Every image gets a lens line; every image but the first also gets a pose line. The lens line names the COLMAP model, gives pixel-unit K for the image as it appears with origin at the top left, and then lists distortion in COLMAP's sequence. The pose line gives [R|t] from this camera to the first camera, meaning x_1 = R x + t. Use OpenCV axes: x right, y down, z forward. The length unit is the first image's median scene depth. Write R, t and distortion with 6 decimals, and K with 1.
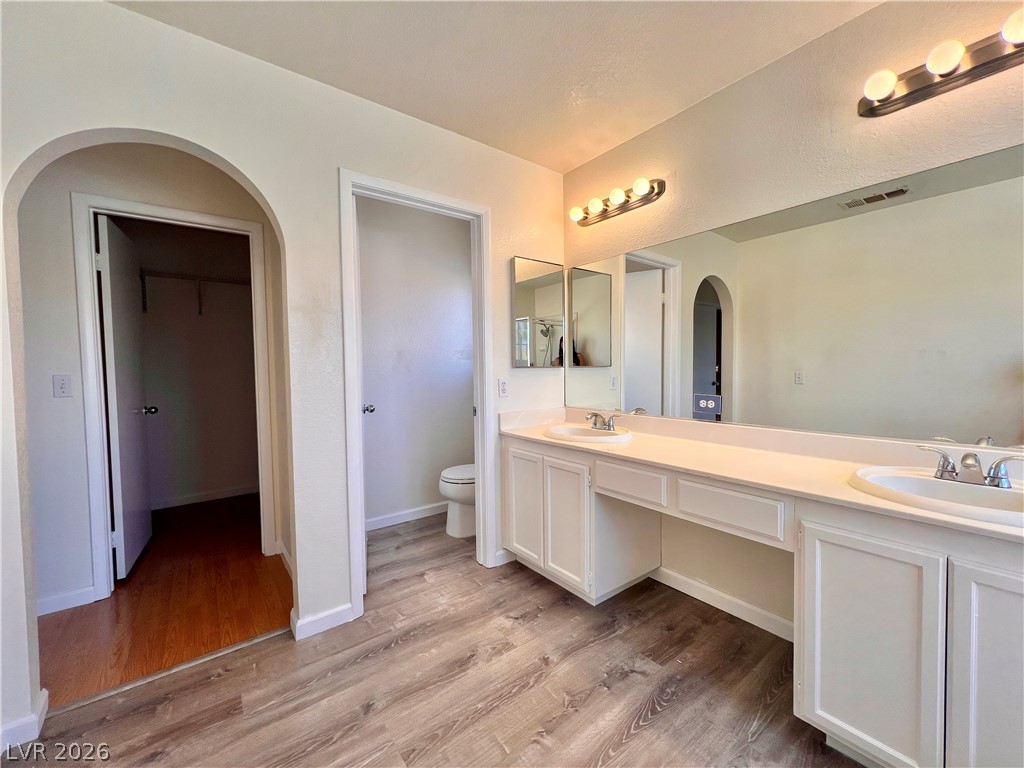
lens RADIAL K [[412.4, 0, 503.1], [0, 412.4, 375.8], [0, 0, 1]] dist [-0.000590, 0.000547]
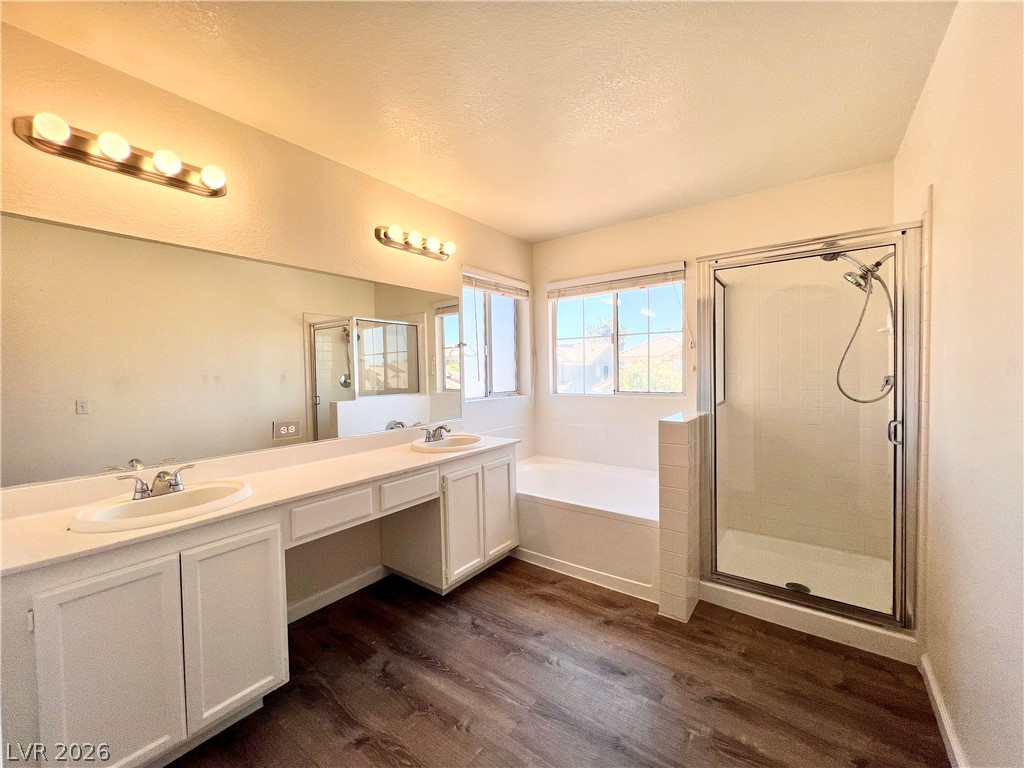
lens RADIAL K [[412.4, 0, 503.2], [0, 412.4, 391.3], [0, 0, 1]] dist [-0.000590, 0.000547]
pose [[-0.281565, -0.004807, 0.959530, -0.829650], [0.057227, 0.998123, 0.021793, -0.030307], [-0.957834, 0.061047, -0.280762, 0.961110]]
